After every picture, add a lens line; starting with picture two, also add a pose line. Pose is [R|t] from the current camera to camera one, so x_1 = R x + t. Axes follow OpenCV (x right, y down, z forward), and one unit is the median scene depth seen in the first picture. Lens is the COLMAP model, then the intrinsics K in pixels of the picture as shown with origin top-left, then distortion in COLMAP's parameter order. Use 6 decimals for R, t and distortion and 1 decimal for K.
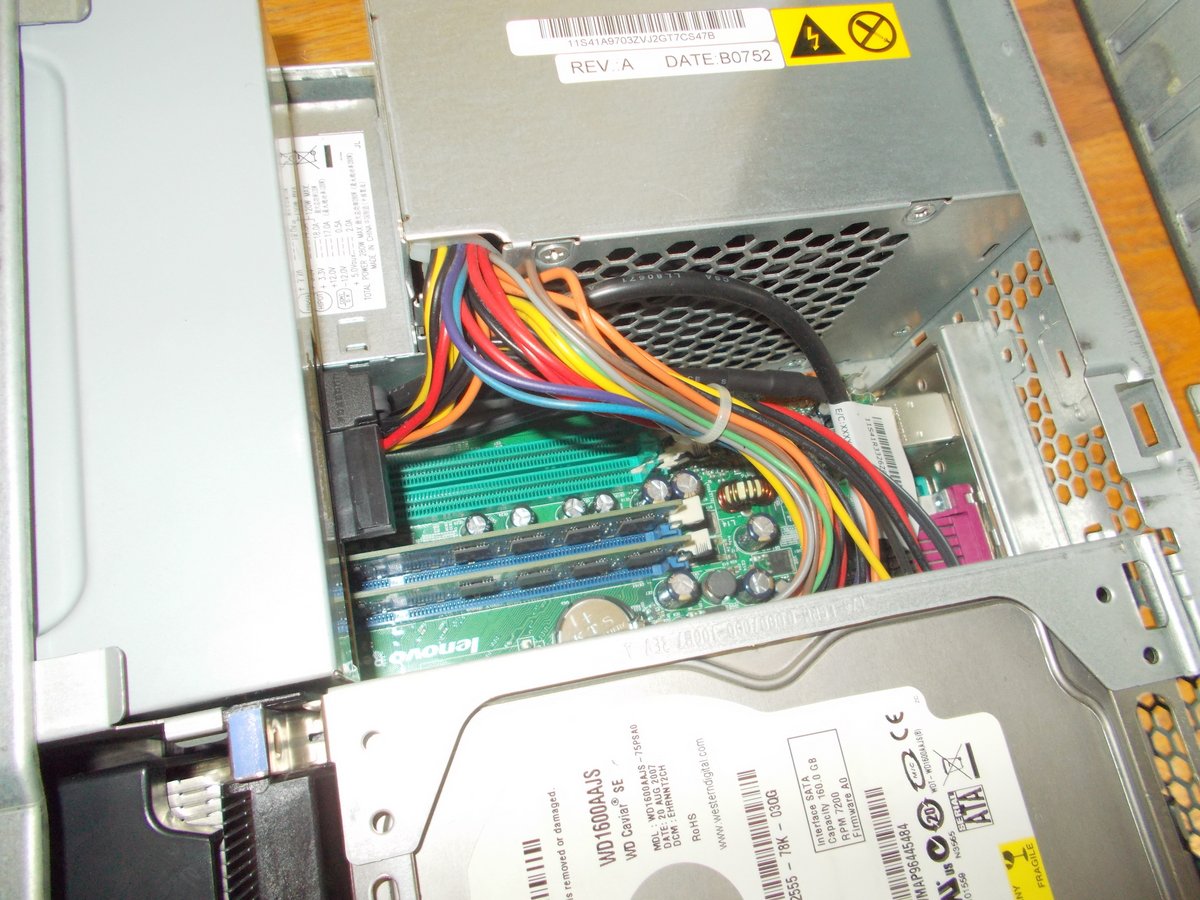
lens RADIAL K [[872.5, 0, 600.0], [0, 872.5, 450.0], [0, 0, 1]] dist [0.020695, -0.001701]
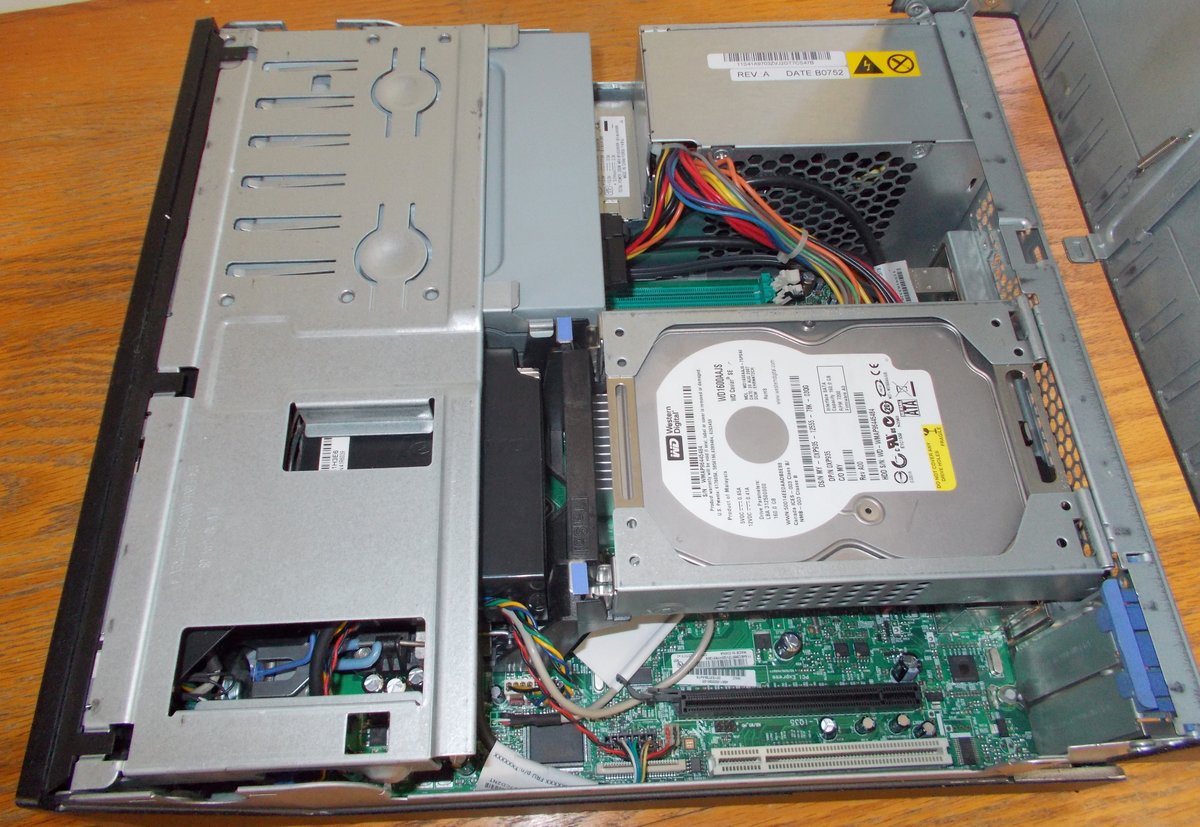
lens RADIAL K [[903.2, 0, 600.0], [0, 903.2, 413.5], [0, 0, 1]] dist [-0.003125, 0.009557]
pose [[0.980503, 0.077094, -0.180751, 0.100424], [-0.108272, 0.979560, -0.169529, 0.778089], [0.163987, 0.185794, 0.968808, -0.999325]]
